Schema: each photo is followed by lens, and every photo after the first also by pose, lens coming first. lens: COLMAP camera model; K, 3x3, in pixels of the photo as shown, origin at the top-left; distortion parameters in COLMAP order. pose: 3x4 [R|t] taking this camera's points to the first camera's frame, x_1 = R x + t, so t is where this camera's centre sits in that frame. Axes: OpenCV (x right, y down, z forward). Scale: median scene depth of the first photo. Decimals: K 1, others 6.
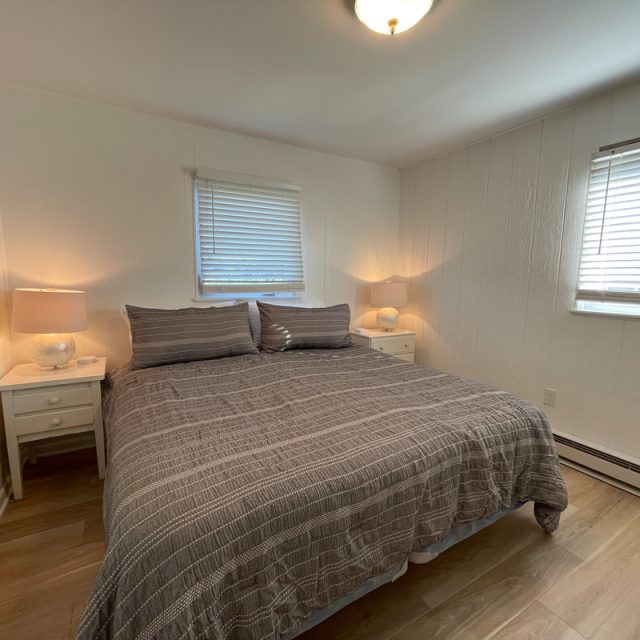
lens RADIAL K [[343.9, 0, 316.1], [0, 343.9, 320.1], [0, 0, 1]] dist [-0.000006, -0.000120]
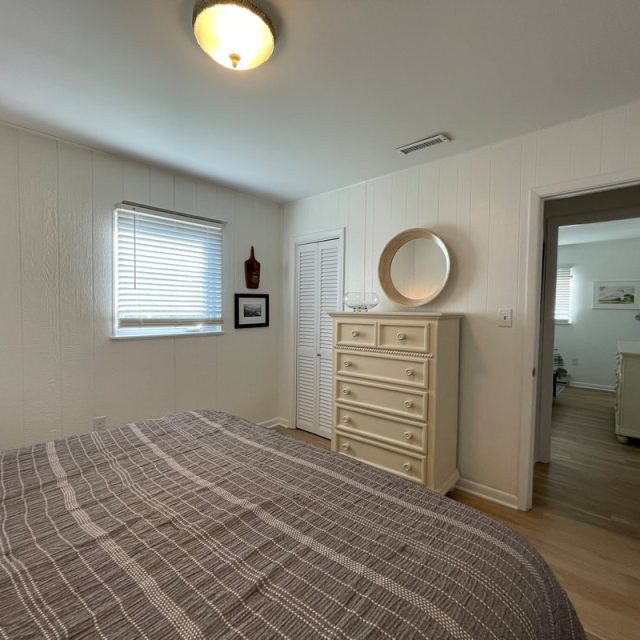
lens RADIAL K [[343.9, 0, 316.1], [0, 343.9, 320.1], [0, 0, 1]] dist [-0.000006, -0.000120]
pose [[-0.294200, -0.051169, 0.954373, -0.645618], [0.110773, 0.990010, 0.087228, -0.141213], [-0.949303, 0.131382, -0.285593, 0.907606]]
